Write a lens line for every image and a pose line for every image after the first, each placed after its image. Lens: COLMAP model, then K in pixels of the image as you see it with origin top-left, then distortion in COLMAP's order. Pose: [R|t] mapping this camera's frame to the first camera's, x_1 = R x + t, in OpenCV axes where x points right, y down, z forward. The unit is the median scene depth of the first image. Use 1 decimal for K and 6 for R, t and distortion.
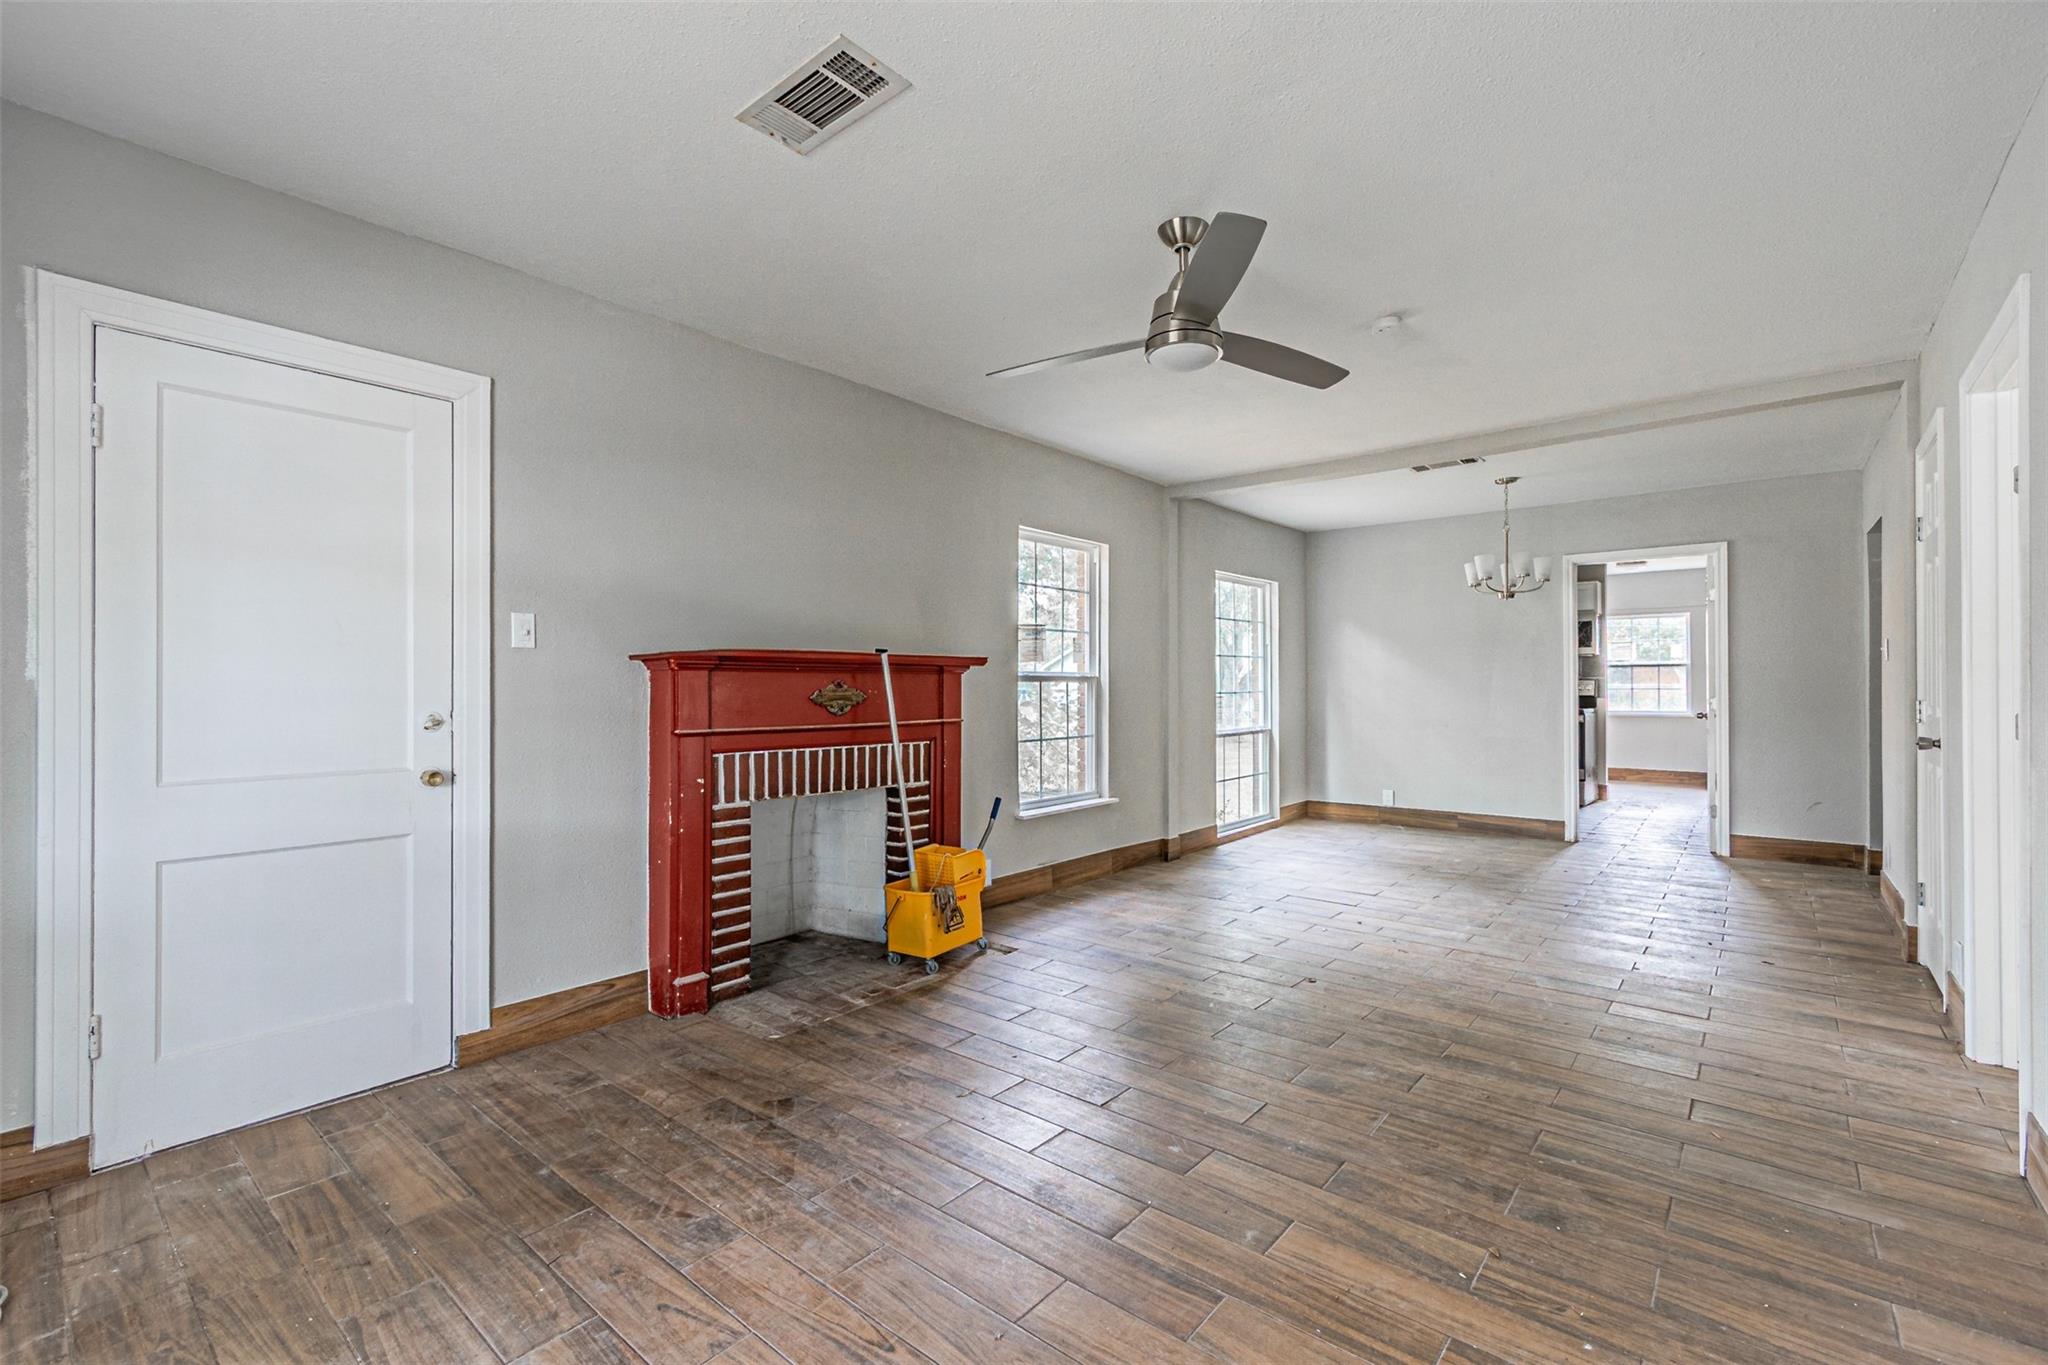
lens RADIAL K [[912.4, 0, 978.5], [0, 912.4, 679.9], [0, 0, 1]] dist [0.005210, -0.000467]
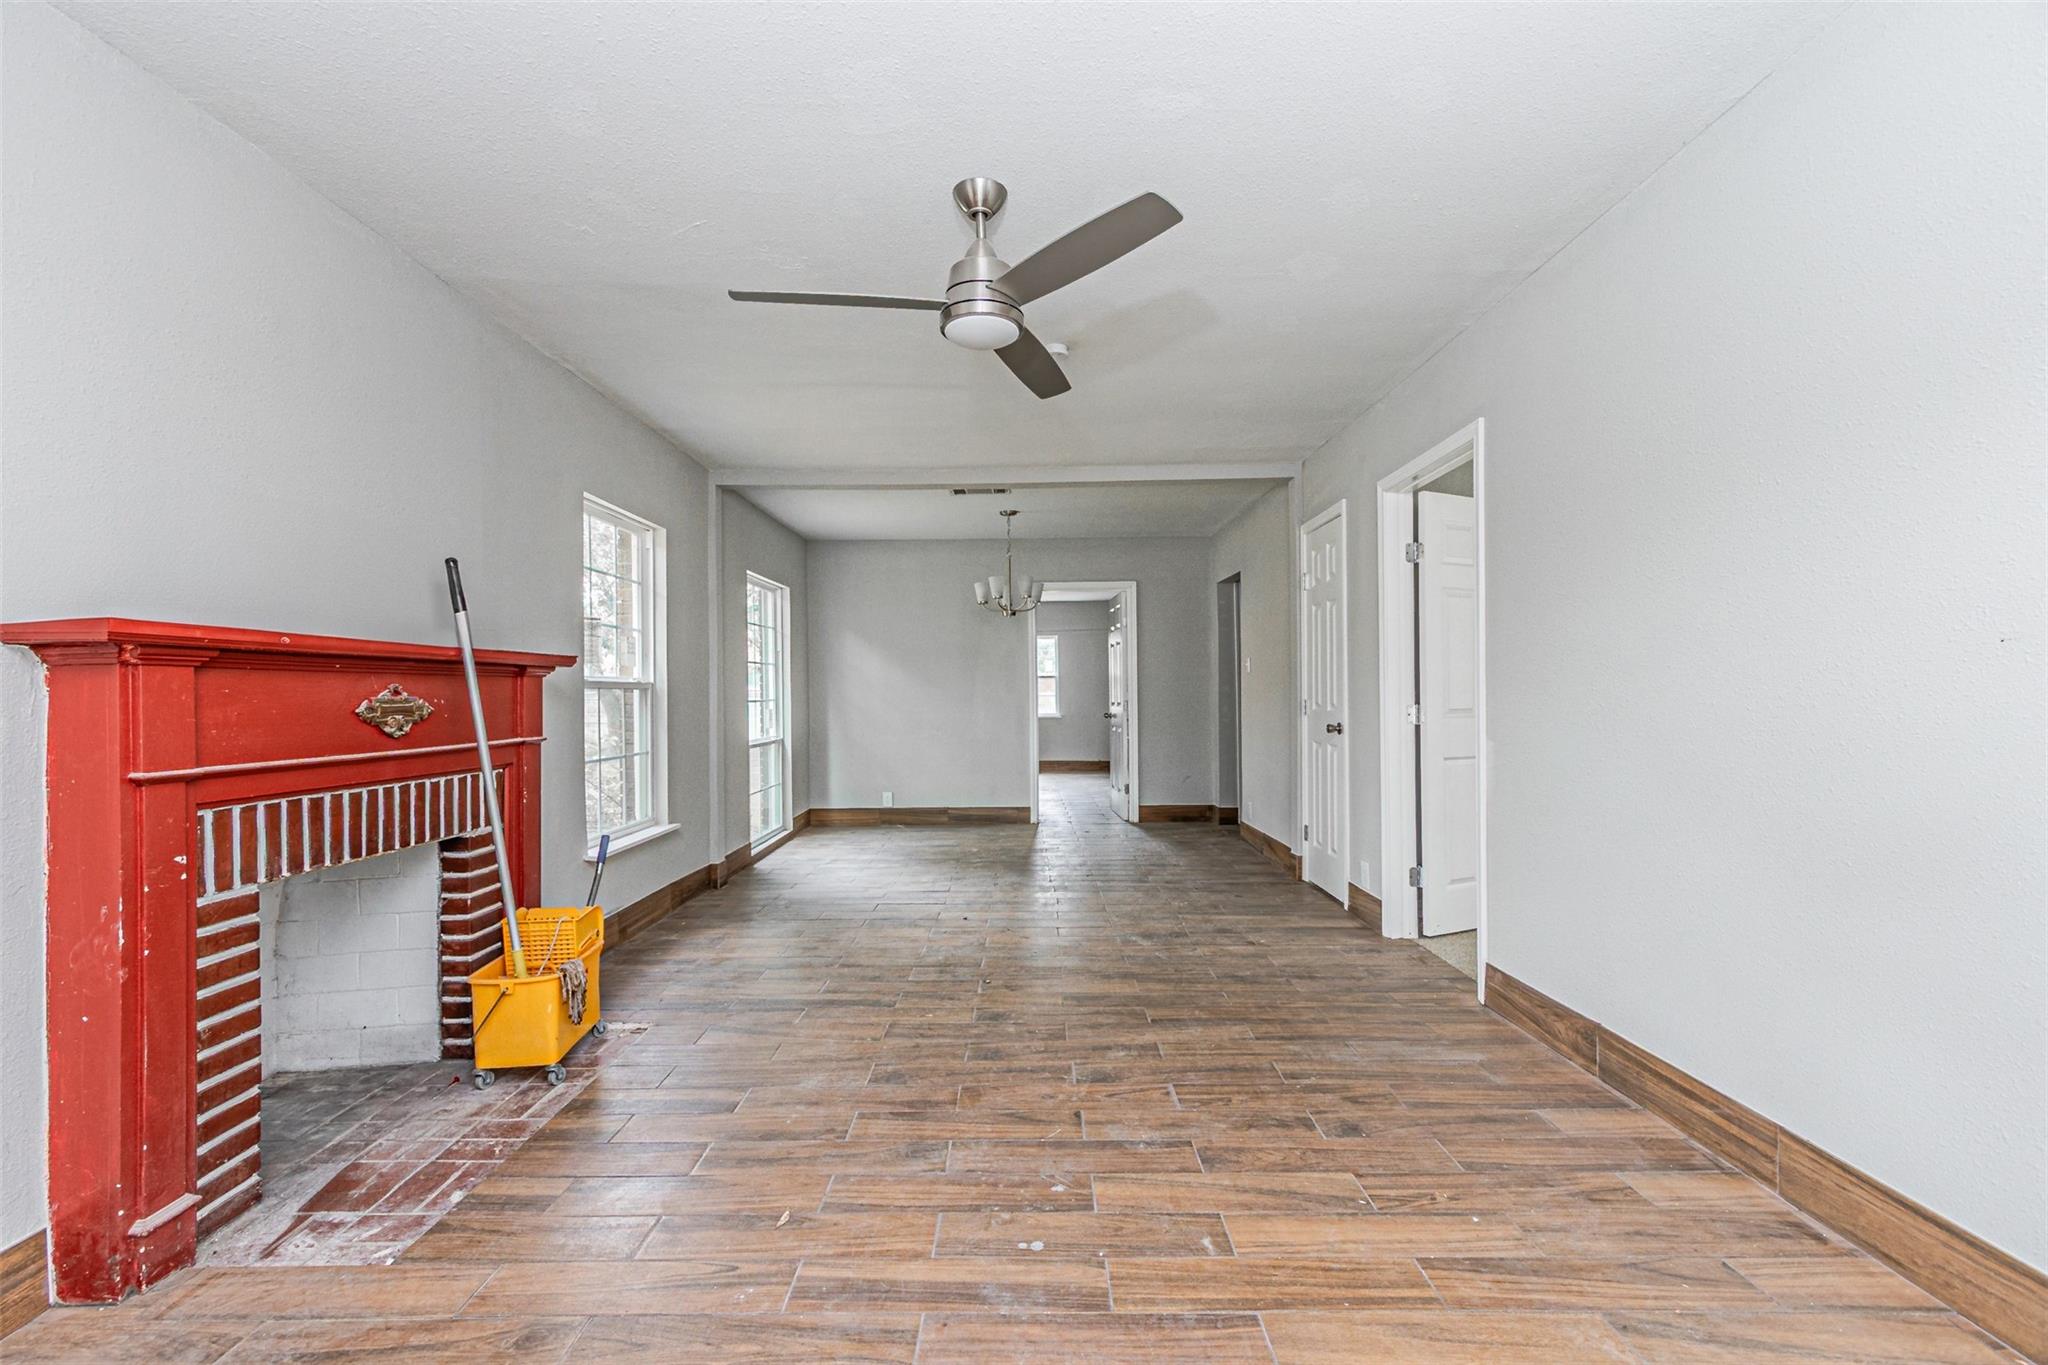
lens RADIAL K [[912.4, 0, 1018.5], [0, 912.4, 692.5], [0, 0, 1]] dist [0.005210, -0.000467]
pose [[0.753055, -0.004038, 0.657945, -0.252279], [0.003112, 0.999992, 0.002574, 0.005726], [-0.657950, 0.000109, 0.753062, 0.198439]]
